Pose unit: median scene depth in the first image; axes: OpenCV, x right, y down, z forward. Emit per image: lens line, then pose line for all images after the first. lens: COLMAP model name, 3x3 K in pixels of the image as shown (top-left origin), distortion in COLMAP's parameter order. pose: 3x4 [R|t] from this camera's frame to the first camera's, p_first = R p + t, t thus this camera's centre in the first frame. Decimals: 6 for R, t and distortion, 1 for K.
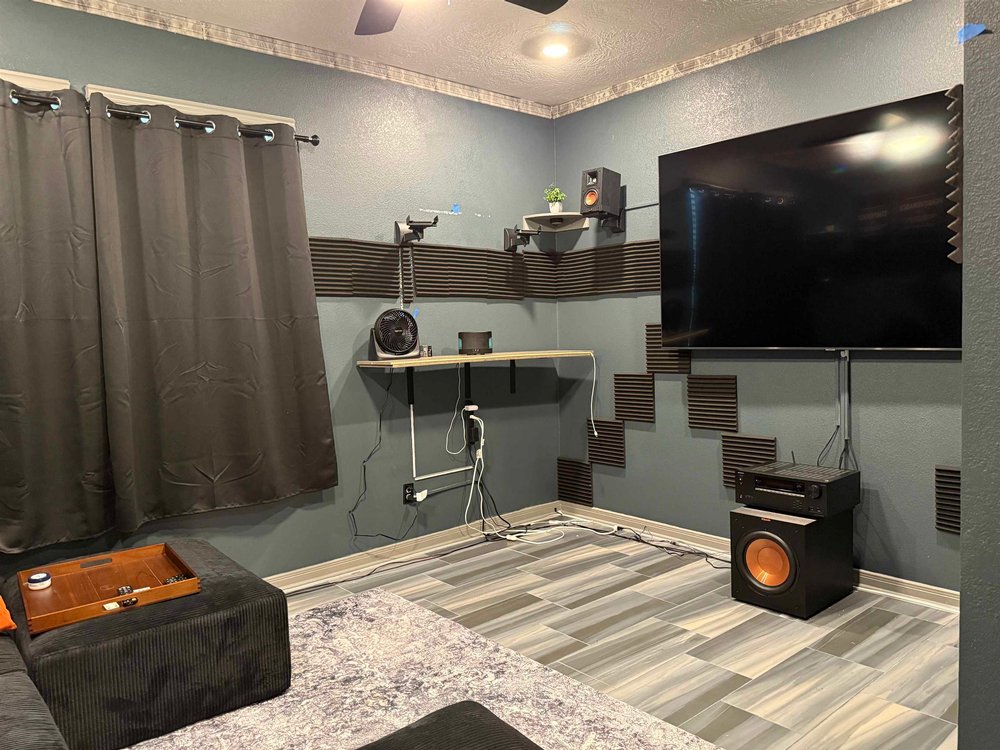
lens RADIAL K [[740.5, 0, 497.6], [0, 740.5, 370.4], [0, 0, 1]] dist [0.155901, -0.255079]
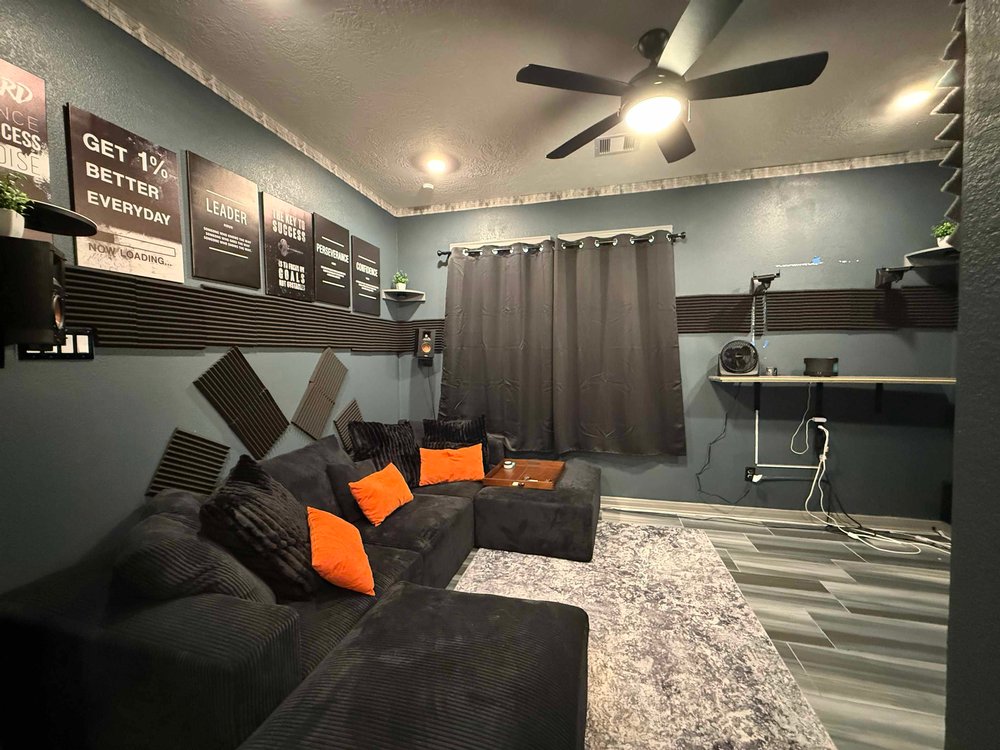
lens RADIAL K [[399.3, 0, 495.9], [0, 399.3, 375.7], [0, 0, 1]] dist [0.000426, 0.000492]
pose [[0.563027, 0.055361, -0.824582, 0.240613], [-0.057986, 0.997941, 0.027407, -0.011003], [0.824402, 0.032383, 0.565078, 0.210195]]
